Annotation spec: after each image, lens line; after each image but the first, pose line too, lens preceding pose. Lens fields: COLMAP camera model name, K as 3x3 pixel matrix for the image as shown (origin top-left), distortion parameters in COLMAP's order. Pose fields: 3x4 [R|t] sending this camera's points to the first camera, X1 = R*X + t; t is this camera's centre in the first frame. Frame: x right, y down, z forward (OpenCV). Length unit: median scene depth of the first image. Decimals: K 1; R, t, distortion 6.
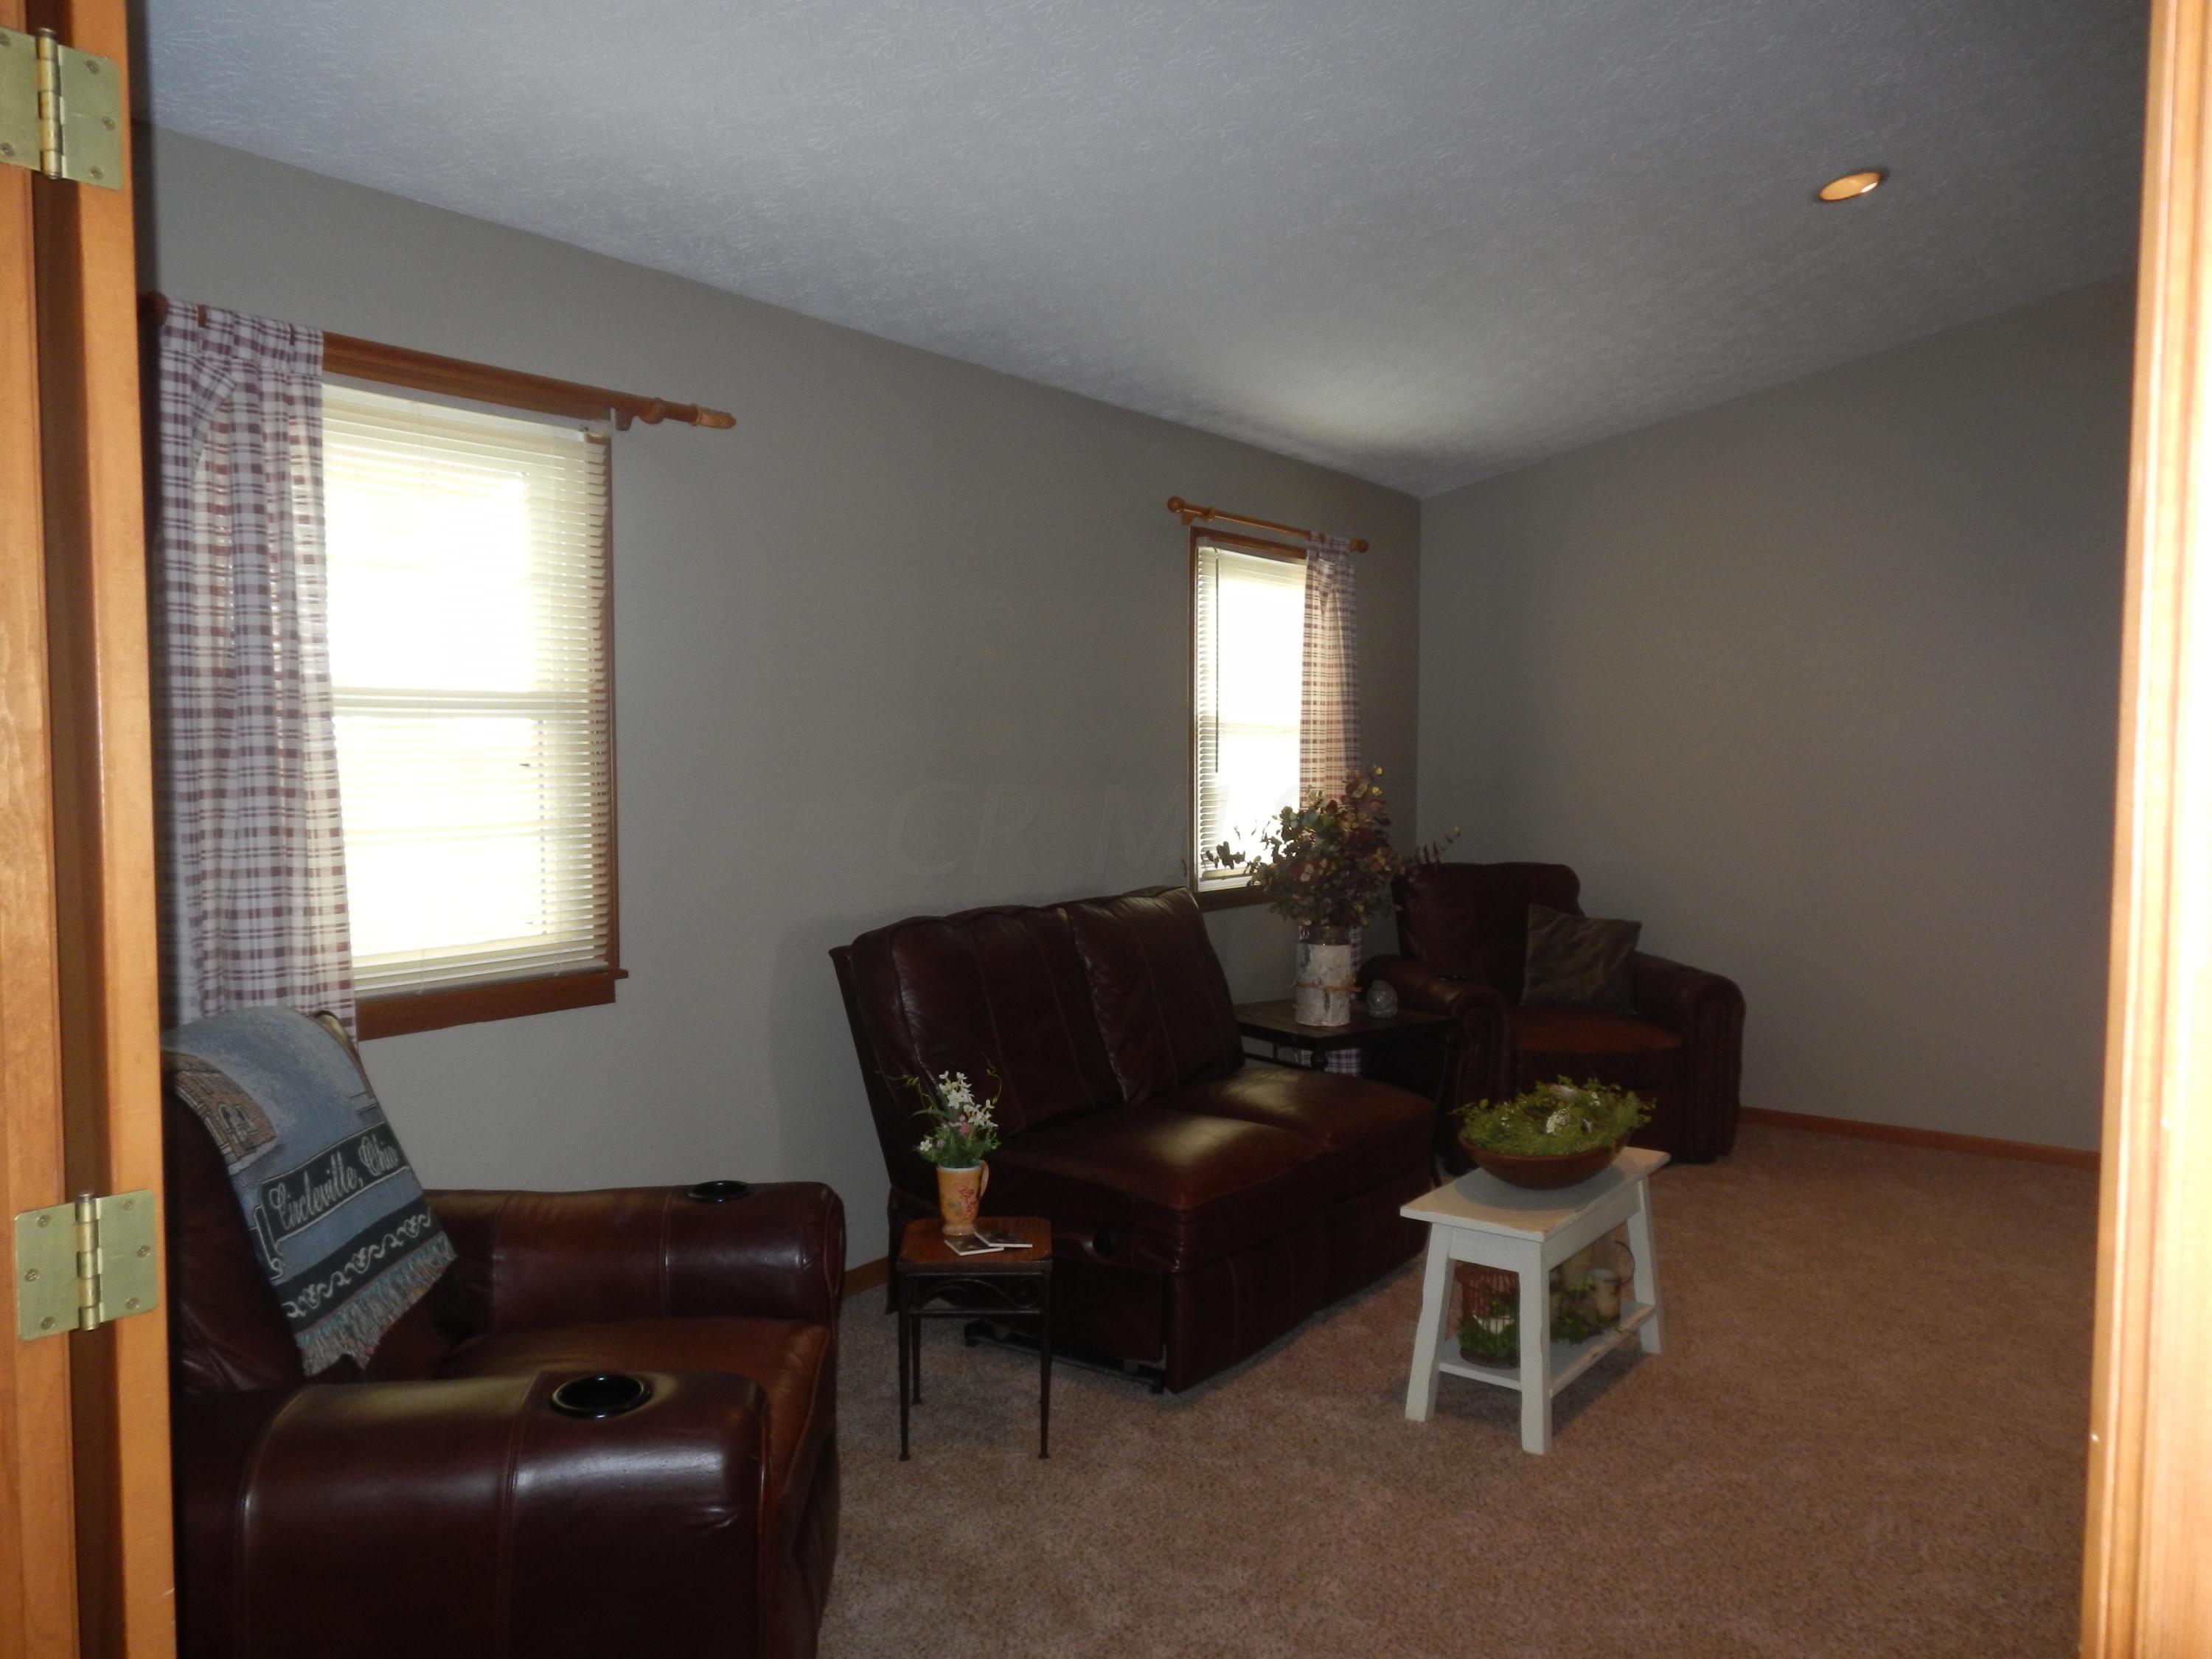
lens RADIAL K [[1664.4, 0, 1105.6], [0, 1664.4, 838.8], [0, 0, 1]] dist [0.018376, -0.007799]
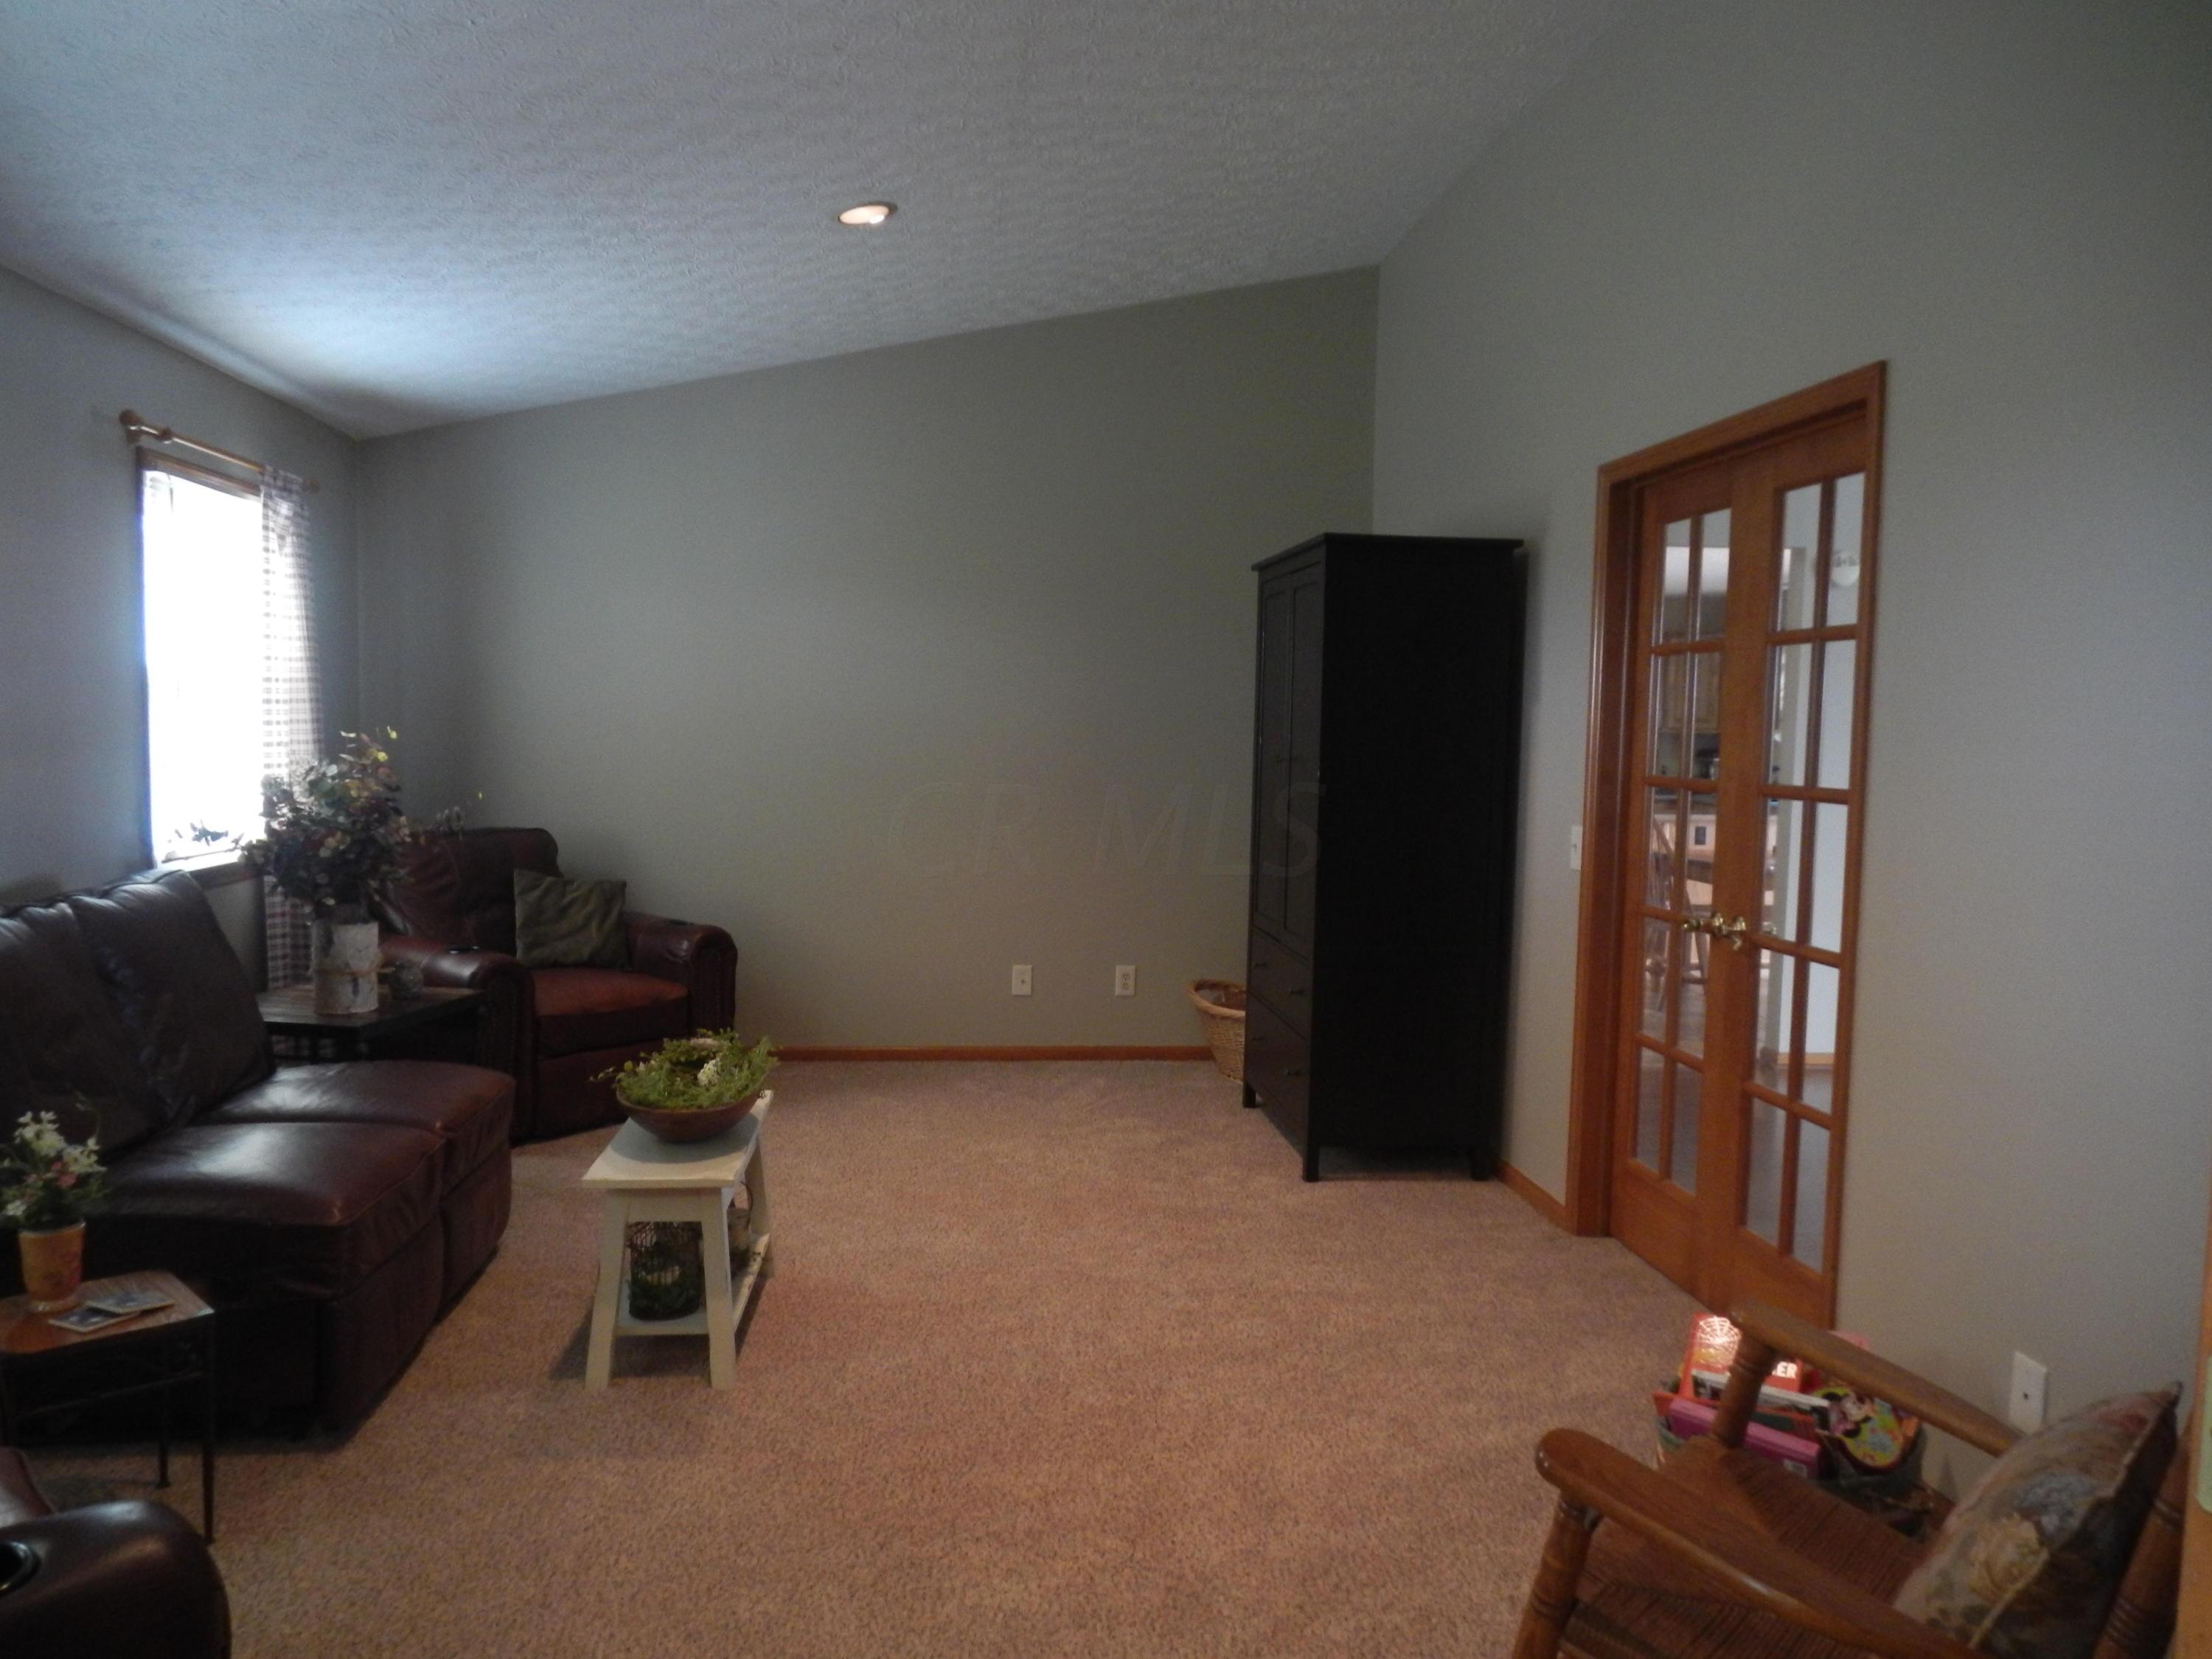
lens RADIAL K [[1664.4, 0, 1098.1], [0, 1664.4, 826.3], [0, 0, 1]] dist [0.018376, -0.007799]
pose [[0.758051, -0.039229, 0.651015, -0.144244], [0.029264, 0.999230, 0.026136, -0.002214], [-0.651539, -0.000761, 0.758615, 0.035568]]
